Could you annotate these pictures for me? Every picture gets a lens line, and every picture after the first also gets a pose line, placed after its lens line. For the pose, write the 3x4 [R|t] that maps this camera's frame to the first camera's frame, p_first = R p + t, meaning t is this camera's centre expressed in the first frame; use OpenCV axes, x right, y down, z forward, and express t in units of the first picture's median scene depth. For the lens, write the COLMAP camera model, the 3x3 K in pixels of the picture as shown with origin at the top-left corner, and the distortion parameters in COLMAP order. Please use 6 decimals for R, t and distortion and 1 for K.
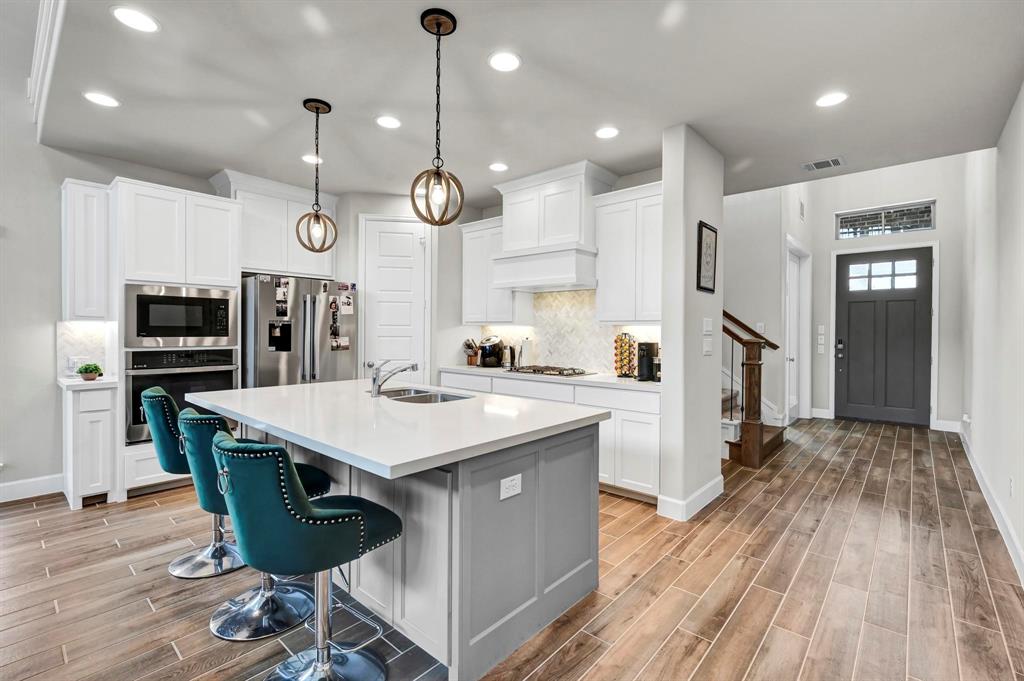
lens RADIAL K [[457.2, 0, 517.3], [0, 457.2, 335.5], [0, 0, 1]] dist [-0.001420, -0.000339]
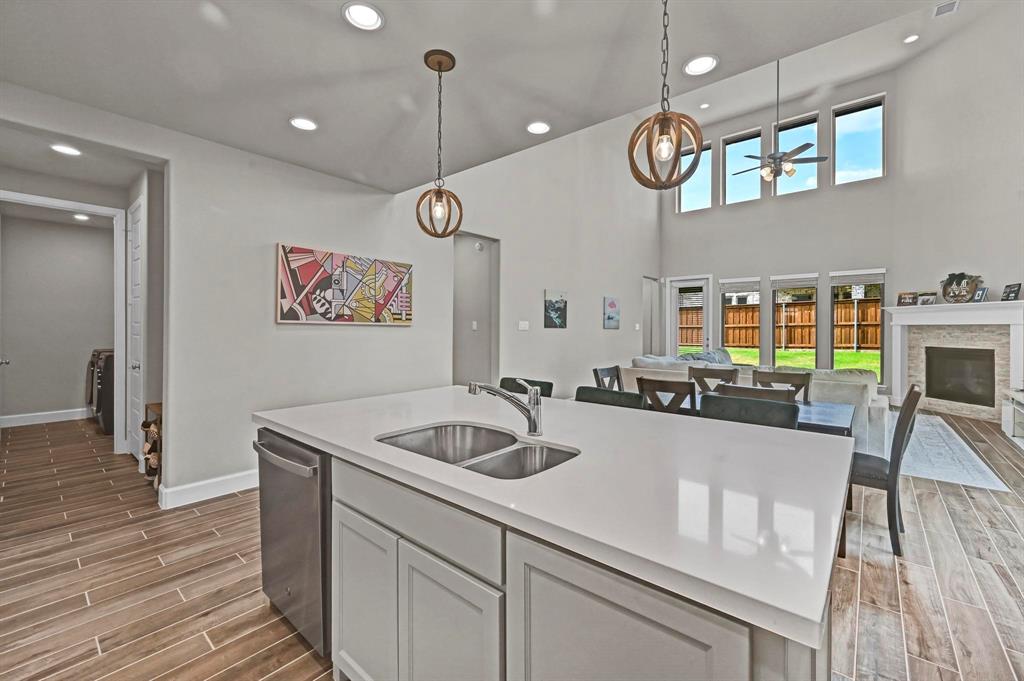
lens RADIAL K [[417.2, 0, 514.7], [0, 417.2, 332.2], [0, 0, 1]] dist [0.000287, 0.000139]
pose [[-0.999863, -0.009303, -0.013689, -0.182266], [-0.009547, 0.999794, 0.017899, -0.011947], [0.013520, 0.018027, -0.999746, 1.066590]]
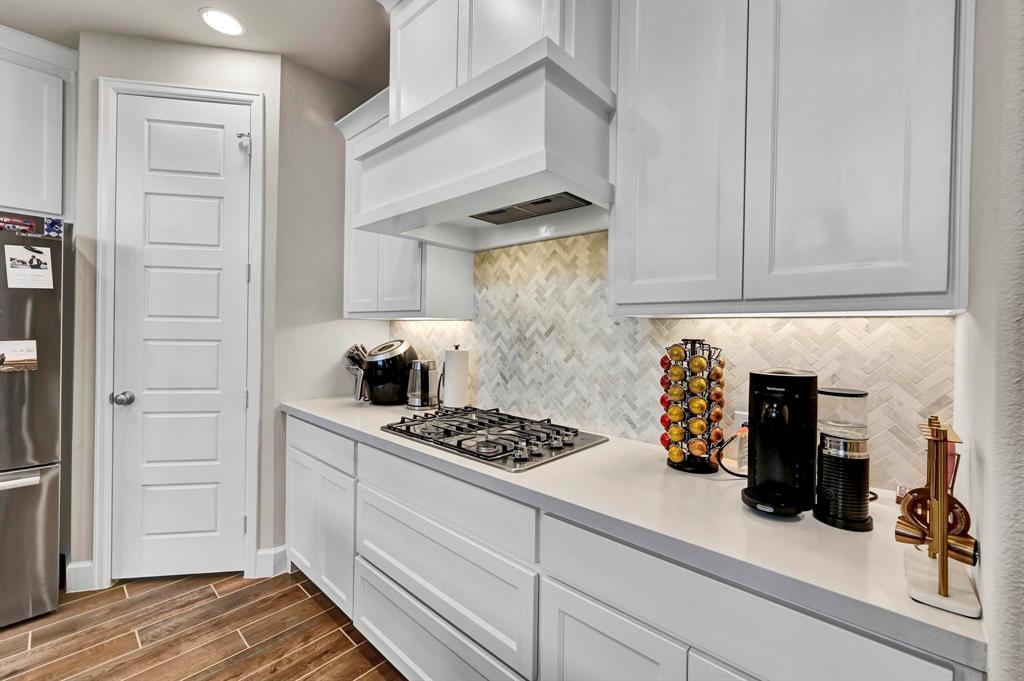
lens RADIAL K [[426.5, 0, 512.7], [0, 426.5, 332.9], [0, 0, 1]] dist [0.001987, -0.000264]
pose [[0.999644, 0.009566, -0.024896, 0.106617], [-0.009685, 0.999942, -0.004679, -0.007113], [0.024850, 0.004918, 0.999679, 0.665142]]
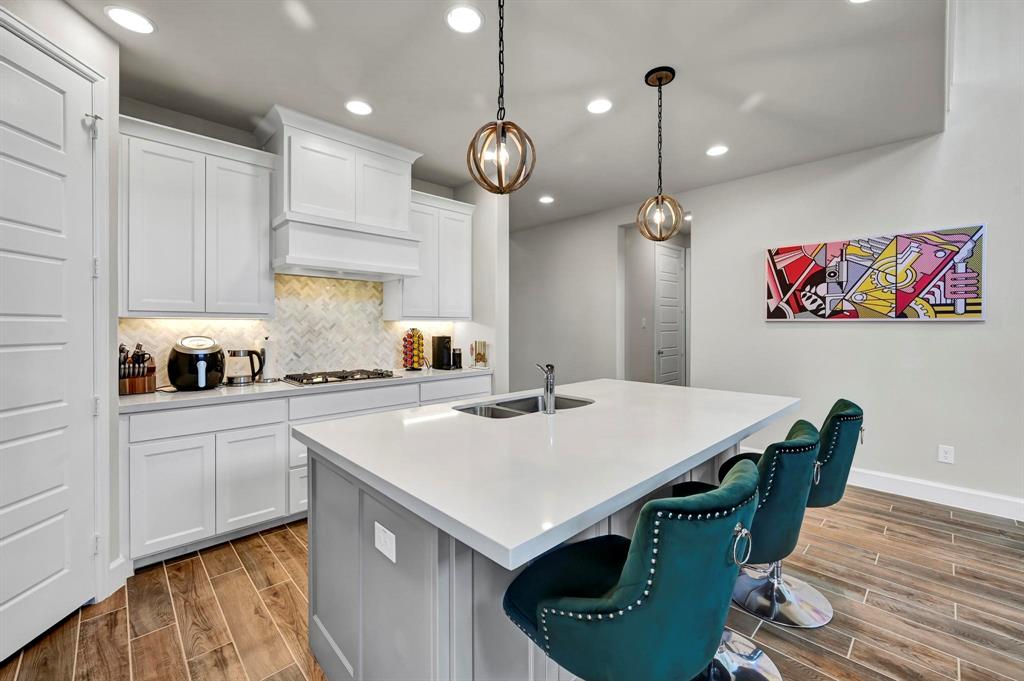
lens RADIAL K [[416.1, 0, 523.9], [0, 416.1, 324.8], [0, 0, 1]] dist [0.000571, 0.000164]
pose [[0.071196, -0.001815, 0.997461, -0.687565], [0.011939, 0.999928, 0.000968, -0.010989], [-0.997391, 0.011840, 0.071212, 0.670539]]
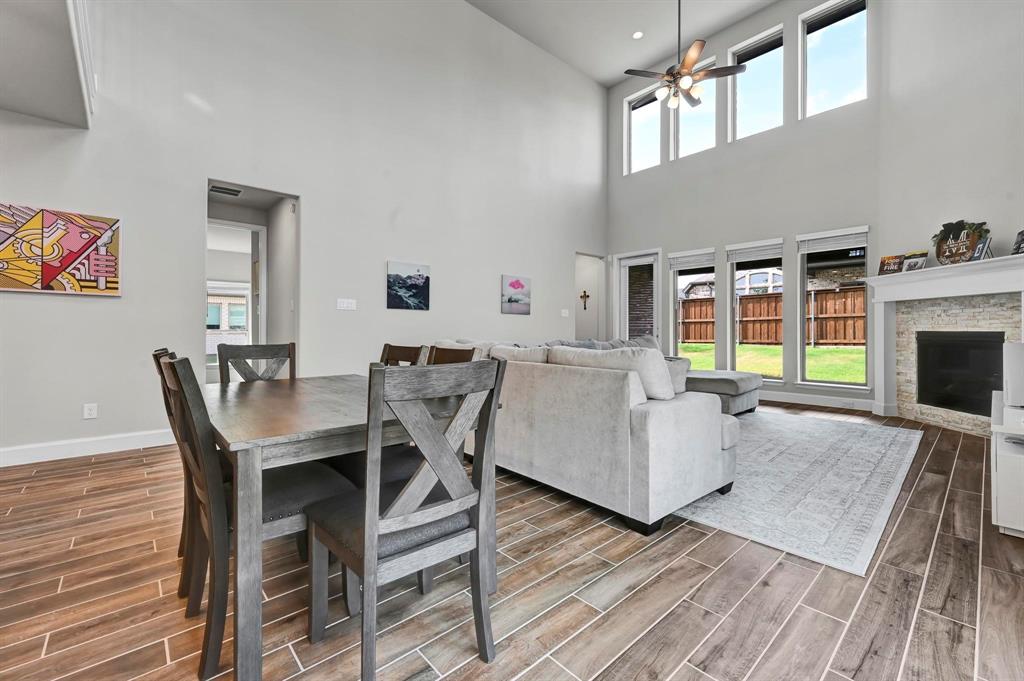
lens RADIAL K [[426.5, 0, 512.7], [0, 426.5, 332.9], [0, 0, 1]] dist [0.001987, -0.000264]
pose [[-0.993183, -0.007841, 0.116302, -0.858407], [-0.005910, 0.999839, 0.016935, 0.050251], [-0.116416, 0.016132, -0.993070, 0.744329]]
